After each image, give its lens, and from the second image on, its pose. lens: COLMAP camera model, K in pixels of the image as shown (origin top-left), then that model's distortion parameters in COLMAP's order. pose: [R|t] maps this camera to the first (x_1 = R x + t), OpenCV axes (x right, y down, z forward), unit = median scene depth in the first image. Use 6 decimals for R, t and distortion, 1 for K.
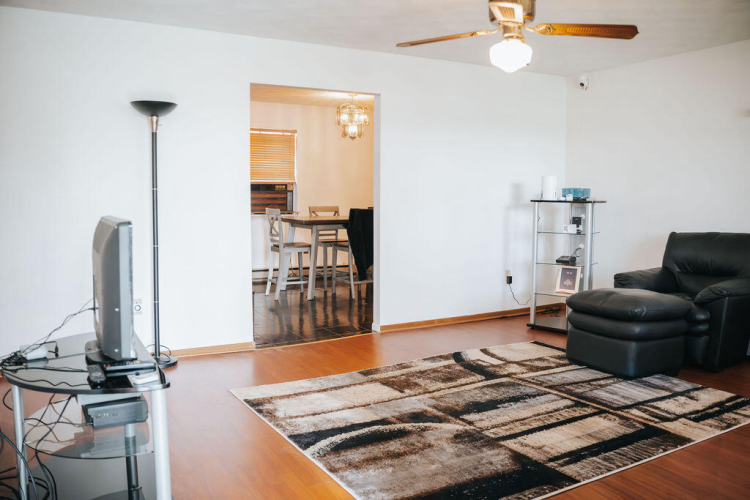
lens RADIAL K [[616.9, 0, 378.5], [0, 616.9, 249.2], [0, 0, 1]] dist [-0.121705, 0.083594]
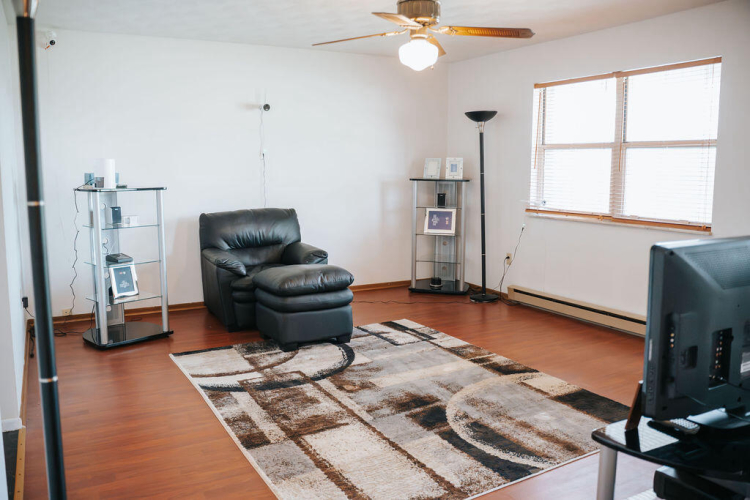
lens RADIAL K [[616.9, 0, 378.5], [0, 616.9, 249.2], [0, 0, 1]] dist [-0.121705, 0.083594]
pose [[0.007913, -0.137744, 0.990436, -0.690809], [0.084807, 0.986991, 0.136587, -0.105075], [-0.996366, 0.082915, 0.019492, 0.835104]]
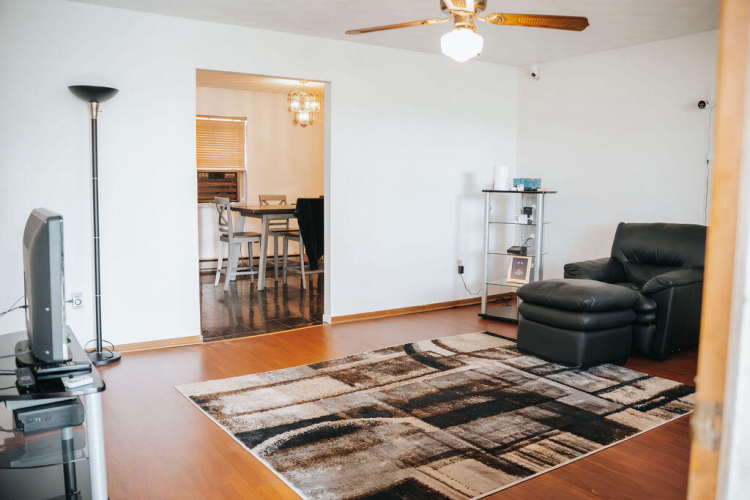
lens RADIAL K [[616.9, 0, 378.5], [0, 616.9, 249.2], [0, 0, 1]] dist [-0.121705, 0.083594]
pose [[0.997202, -0.002020, 0.074730, 0.006489], [0.000467, 0.999784, 0.020782, -0.006506], [-0.074756, -0.020689, 0.996987, 0.015786]]
